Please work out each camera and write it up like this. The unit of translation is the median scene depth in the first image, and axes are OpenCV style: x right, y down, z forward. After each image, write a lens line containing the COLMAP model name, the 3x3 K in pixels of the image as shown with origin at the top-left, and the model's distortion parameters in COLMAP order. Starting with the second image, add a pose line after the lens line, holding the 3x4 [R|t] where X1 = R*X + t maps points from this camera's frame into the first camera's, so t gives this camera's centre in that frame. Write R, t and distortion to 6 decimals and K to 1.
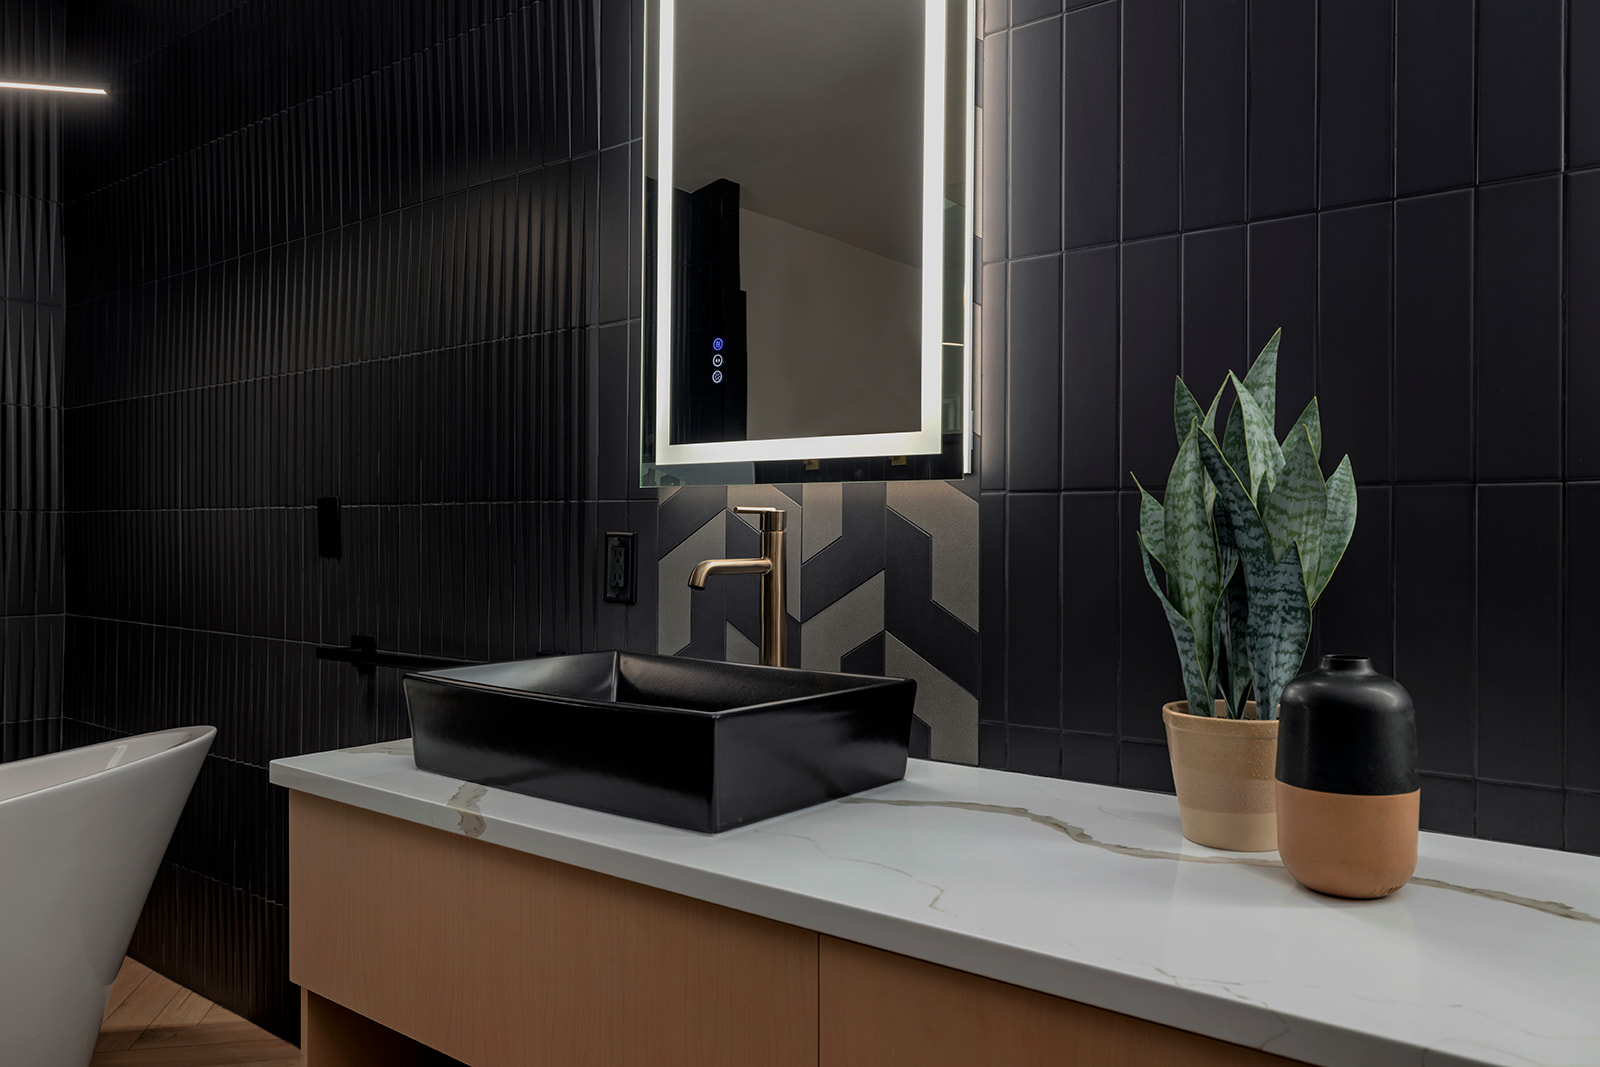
lens RADIAL K [[1197.3, 0, 800.0], [0, 1197.3, 540.8], [0, 0, 1]] dist [0.005958, -0.003924]
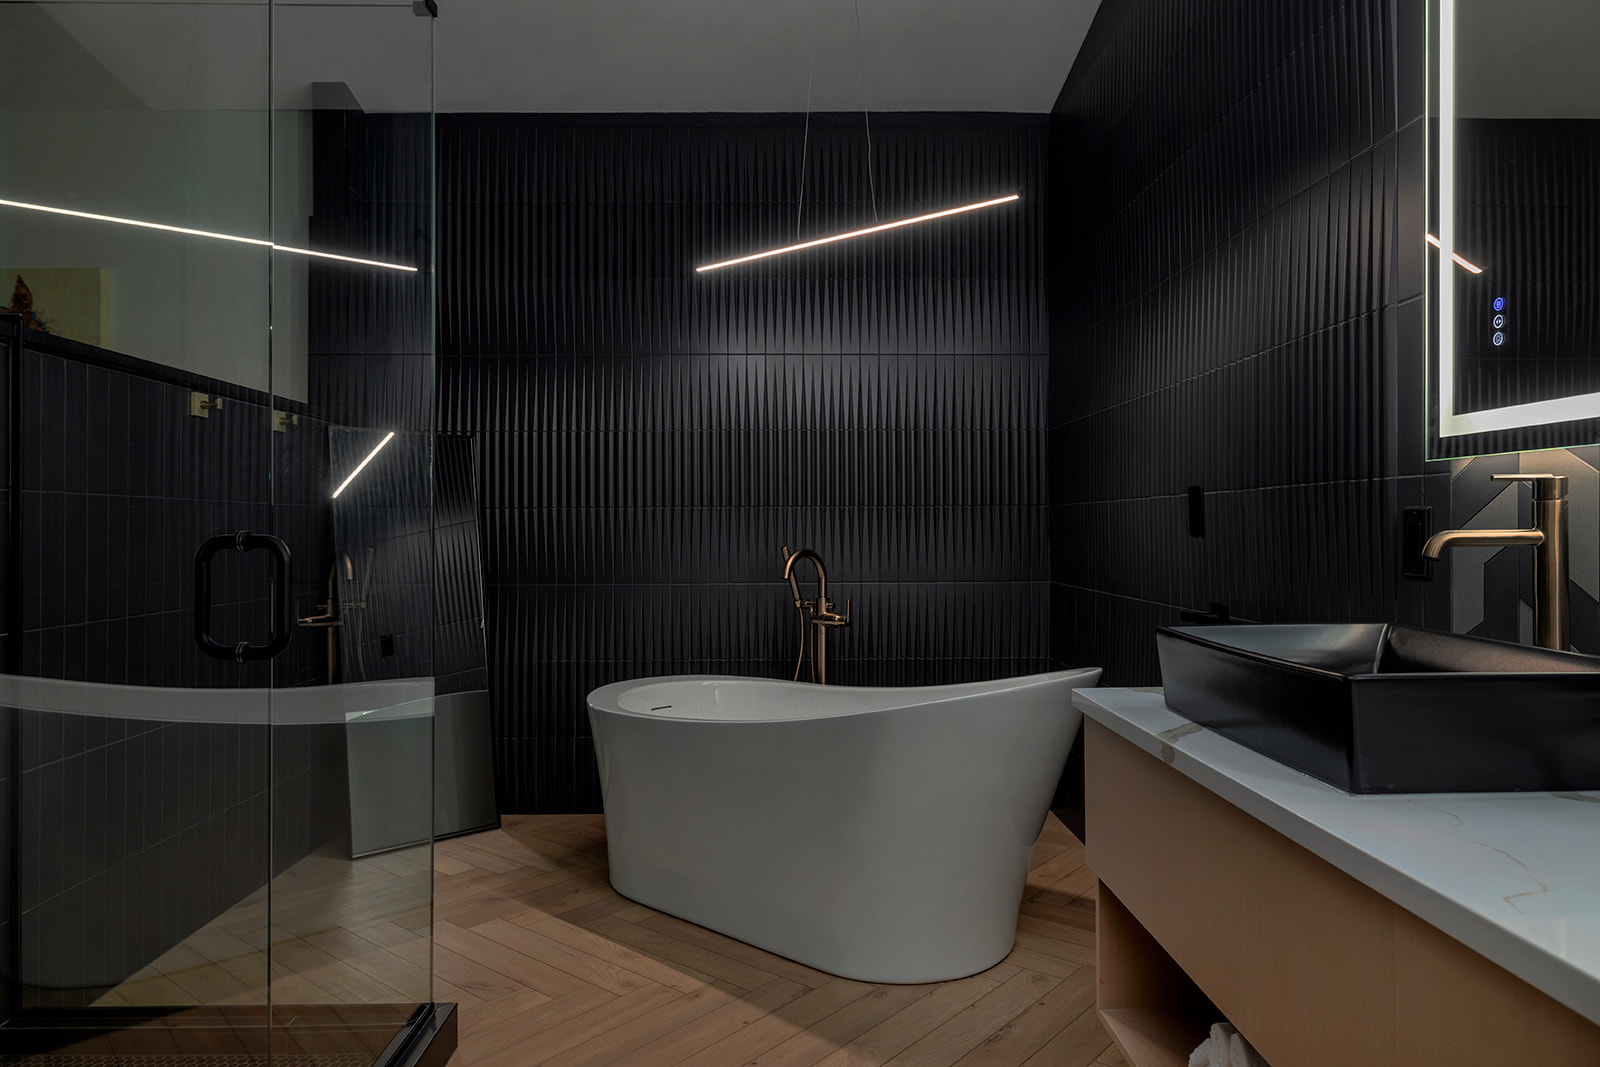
lens RADIAL K [[1051.4, 0, 799.4], [0, 1051.4, 528.4], [0, 0, 1]] dist [-0.000916, 0.003488]
pose [[0.637305, -0.009021, -0.770559, 0.208945], [0.004781, 0.999959, -0.007752, 0.015645], [0.770597, 0.001256, 0.637322, 0.044699]]
